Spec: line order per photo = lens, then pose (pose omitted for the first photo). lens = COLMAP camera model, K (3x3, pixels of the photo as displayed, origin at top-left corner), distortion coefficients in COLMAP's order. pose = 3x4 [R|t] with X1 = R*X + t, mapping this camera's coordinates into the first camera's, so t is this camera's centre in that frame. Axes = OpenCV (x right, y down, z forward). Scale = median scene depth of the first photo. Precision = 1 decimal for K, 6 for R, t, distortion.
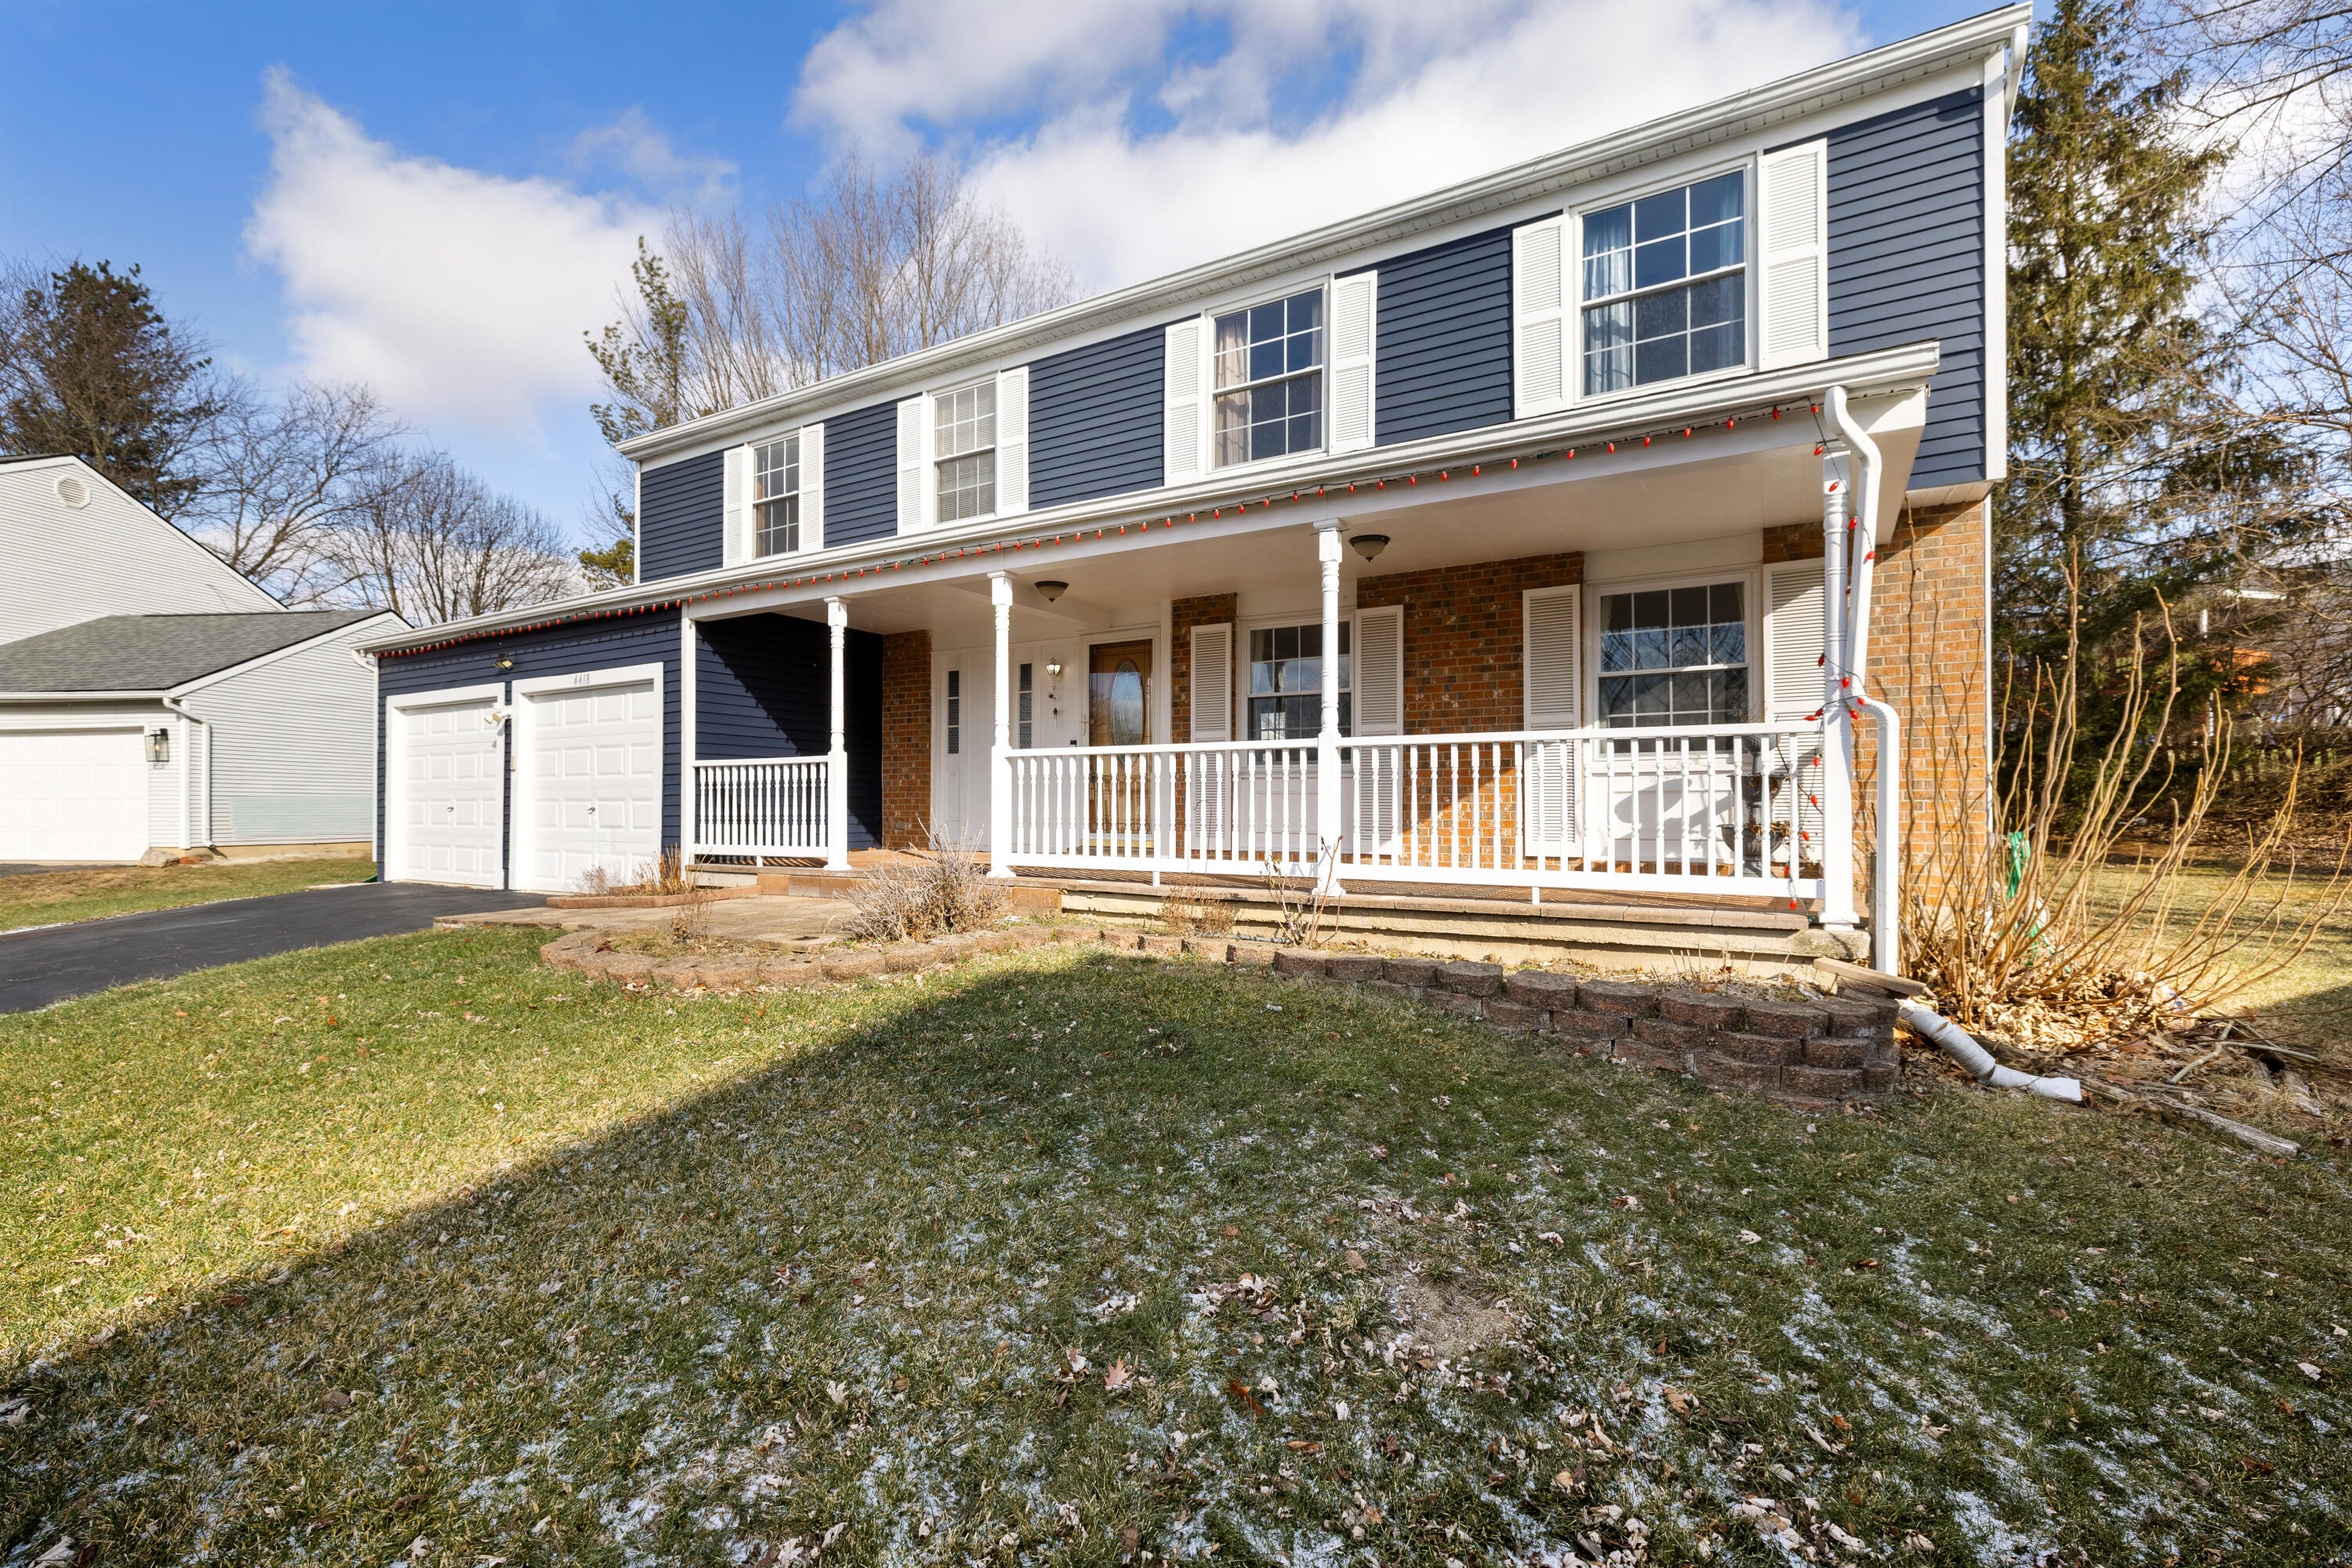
lens RADIAL K [[1025.5, 0, 1176.0], [0, 1025.5, 784.0], [0, 0, 1]] dist [0.002843, 0.000342]
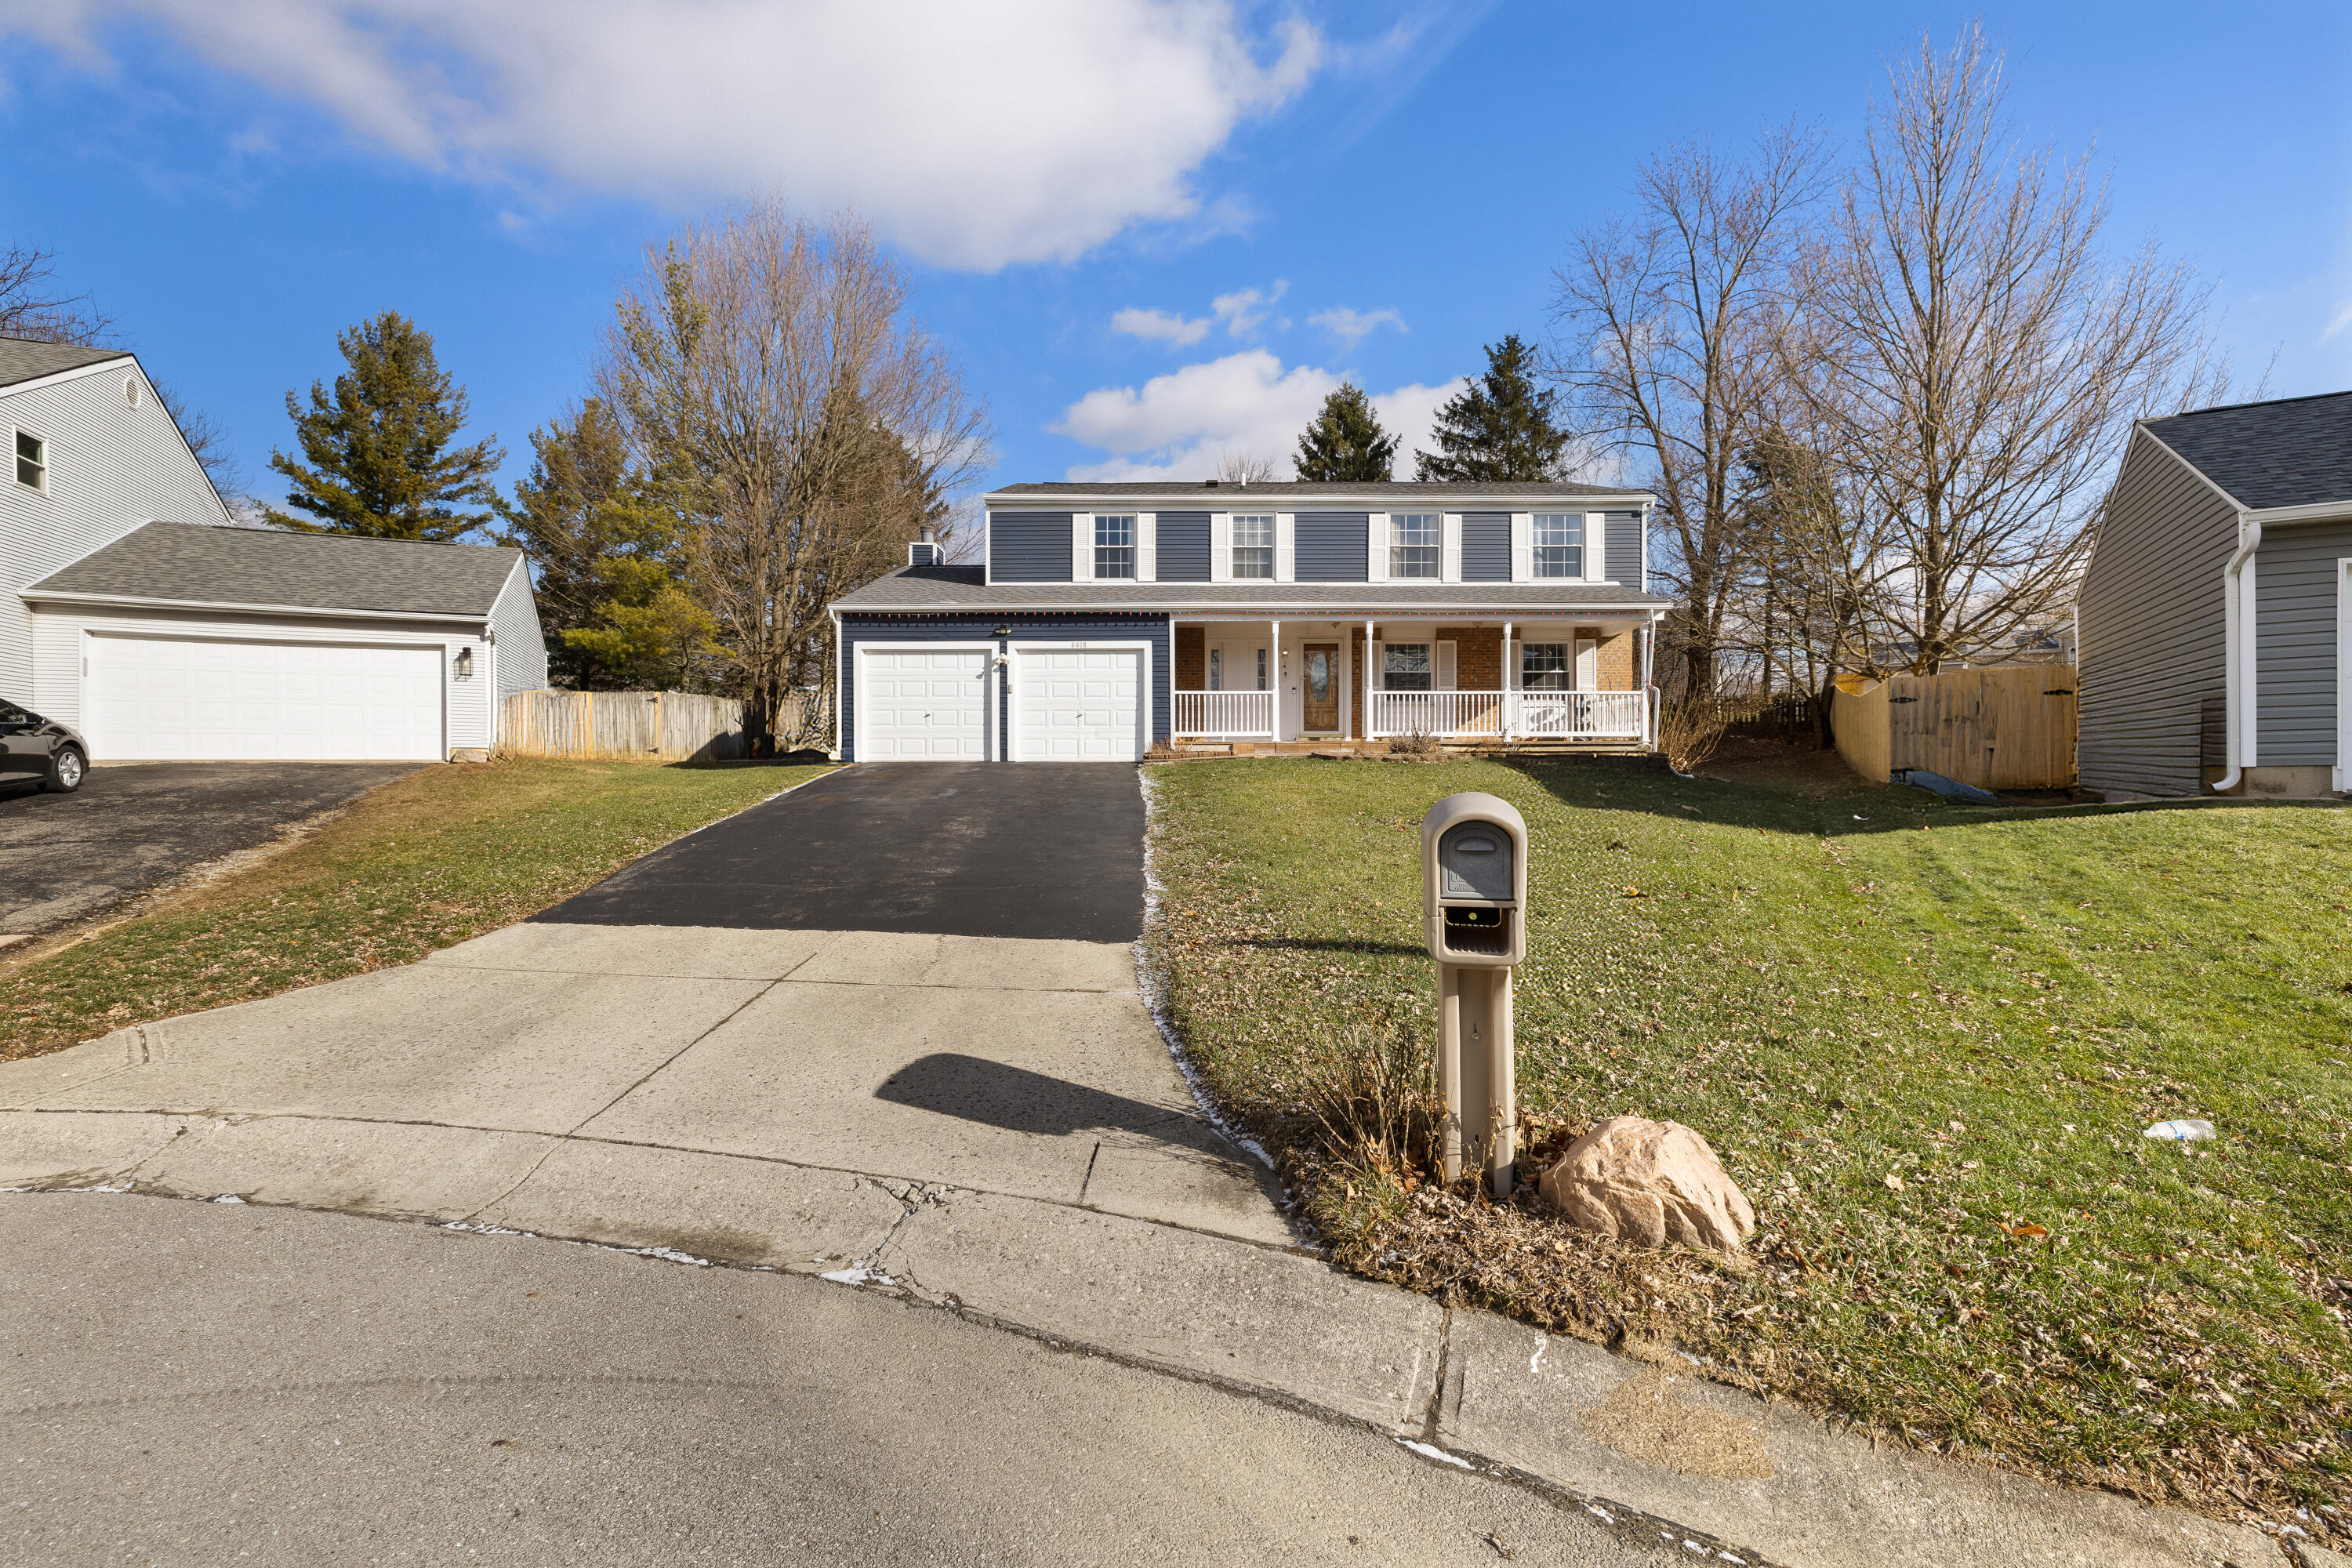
lens RADIAL K [[986.3, 0, 1166.8], [0, 986.3, 768.9], [0, 0, 1]] dist [-0.000576, -0.000003]
pose [[0.852198, -0.005968, 0.523186, -1.565265], [-0.009708, 0.999582, 0.027215, 0.081667], [-0.523130, -0.028272, 0.851784, -0.687966]]
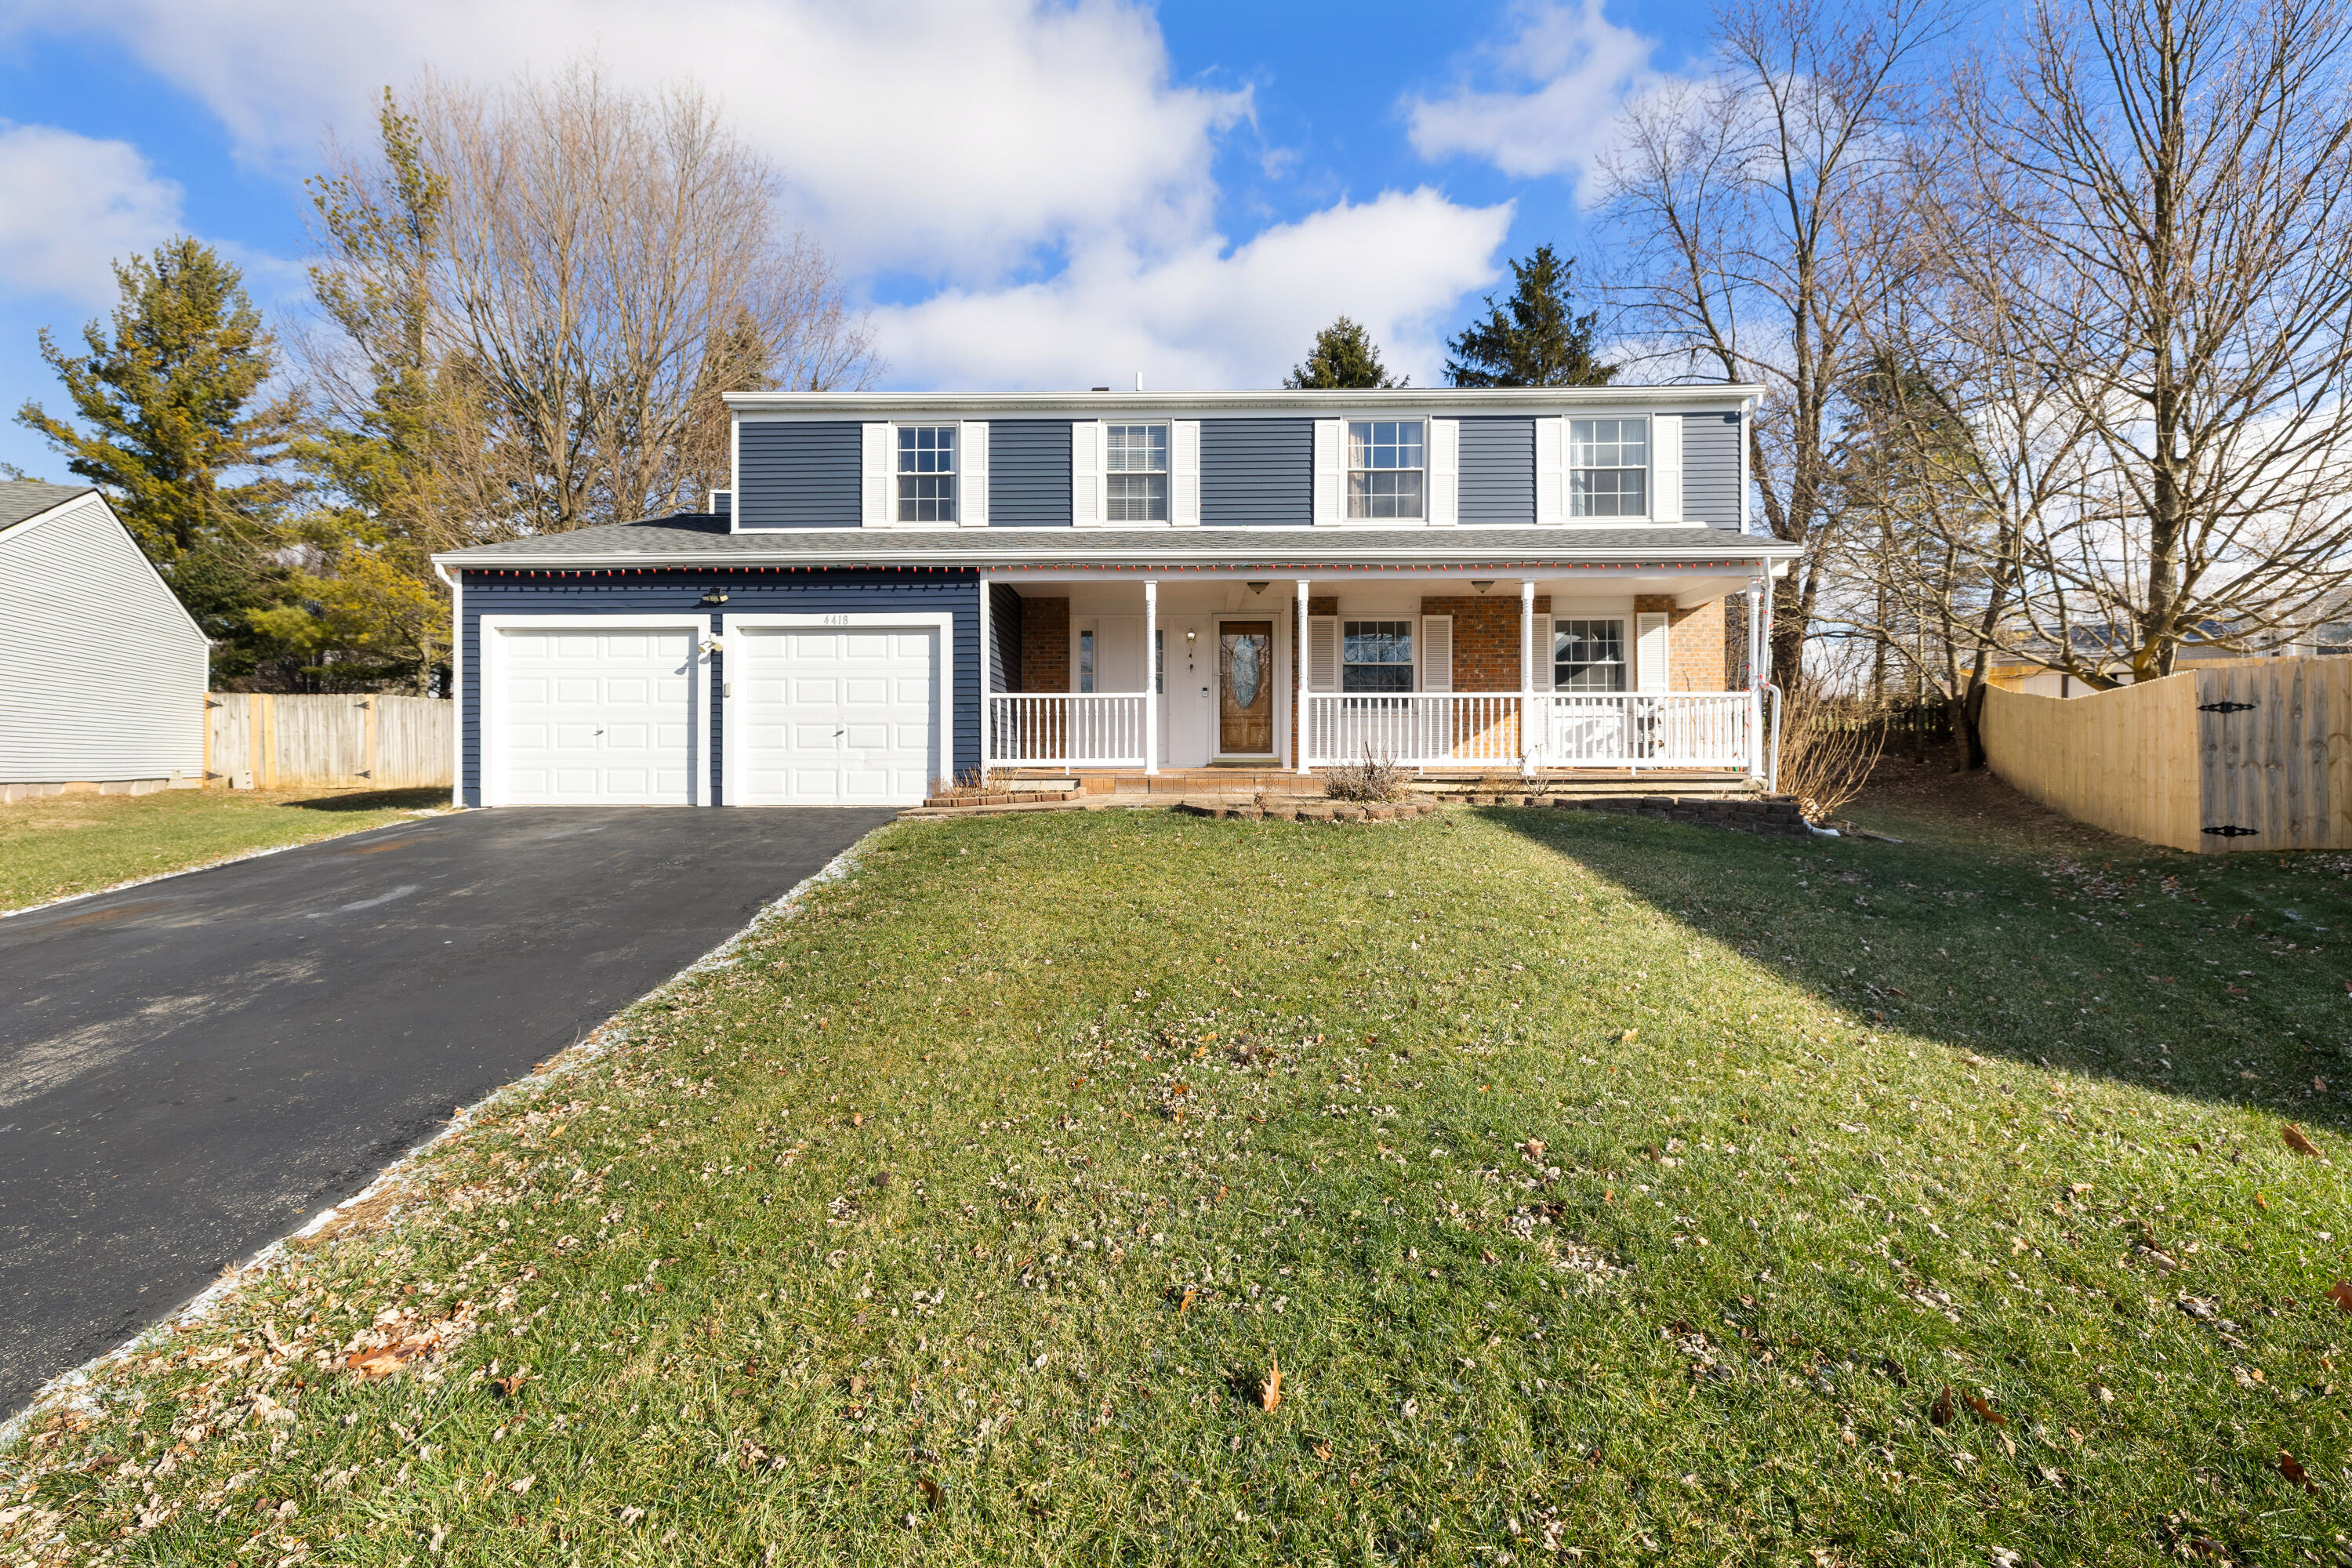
lens RADIAL K [[1009.6, 0, 1167.9], [0, 1009.6, 764.8], [0, 0, 1]] dist [0.000722, 0.000025]
pose [[0.865496, -0.002493, 0.500909, -0.940650], [-0.009571, 0.999723, 0.021513, 0.038305], [-0.500824, -0.023414, 0.865233, -0.201588]]
